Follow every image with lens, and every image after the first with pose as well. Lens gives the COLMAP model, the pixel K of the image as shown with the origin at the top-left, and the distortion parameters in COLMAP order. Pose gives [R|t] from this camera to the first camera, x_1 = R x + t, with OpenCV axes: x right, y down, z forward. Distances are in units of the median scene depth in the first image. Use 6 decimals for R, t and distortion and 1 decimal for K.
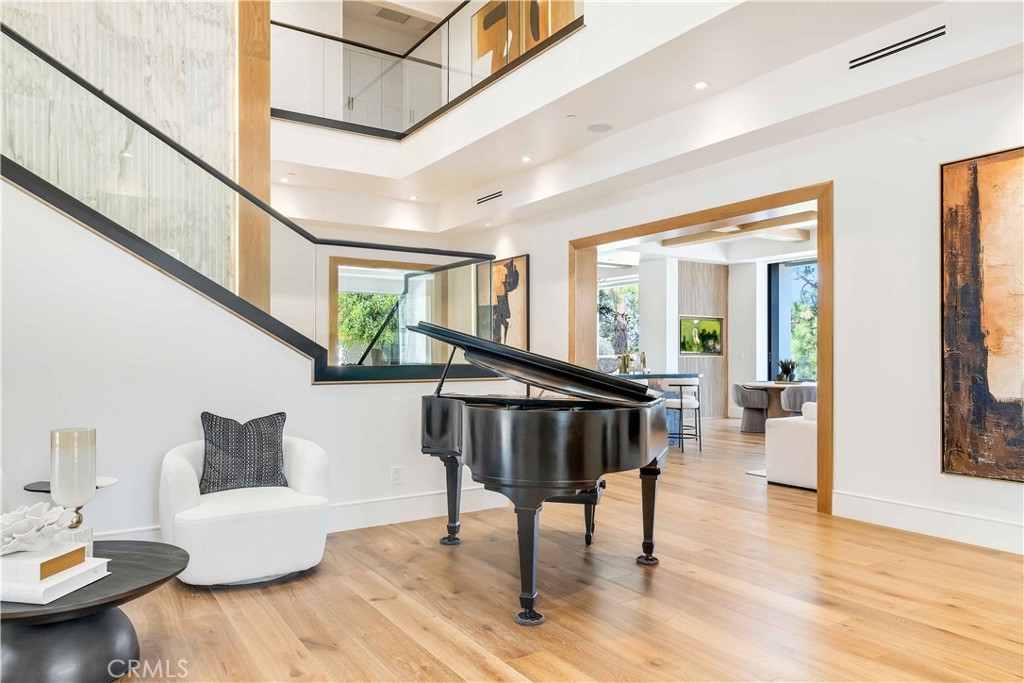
lens RADIAL K [[715.2, 0, 493.9], [0, 715.2, 351.3], [0, 0, 1]] dist [0.000784, 0.002013]
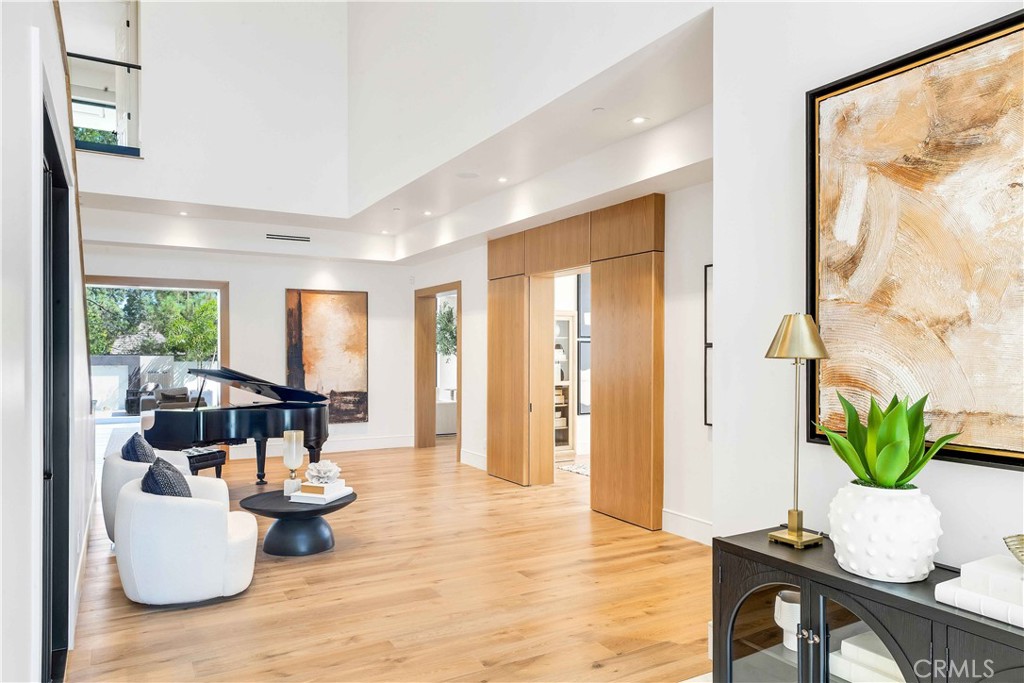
lens RADIAL K [[741.1, 0, 514.6], [0, 741.1, 361.2], [0, 0, 1]] dist [-0.002152, -0.001785]
pose [[0.031726, -0.015183, 0.999381, -1.742457], [-0.013238, 0.999791, 0.015609, -0.083008], [-0.999409, -0.013725, 0.031519, 0.221178]]
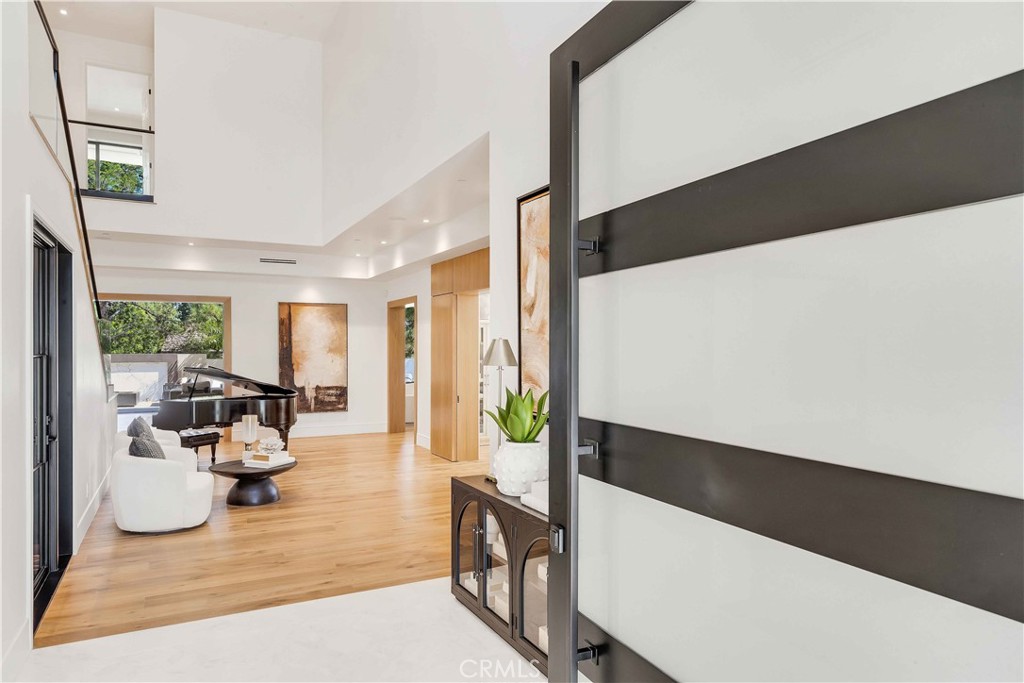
lens RADIAL K [[717.6, 0, 527.9], [0, 717.6, 354.9], [0, 0, 1]] dist [-0.003058, 0.001429]
pose [[0.070487, -0.012113, 0.997439, -2.137041], [-0.012211, 0.999841, 0.013005, -0.110793], [-0.997438, -0.013096, 0.070328, -0.152980]]
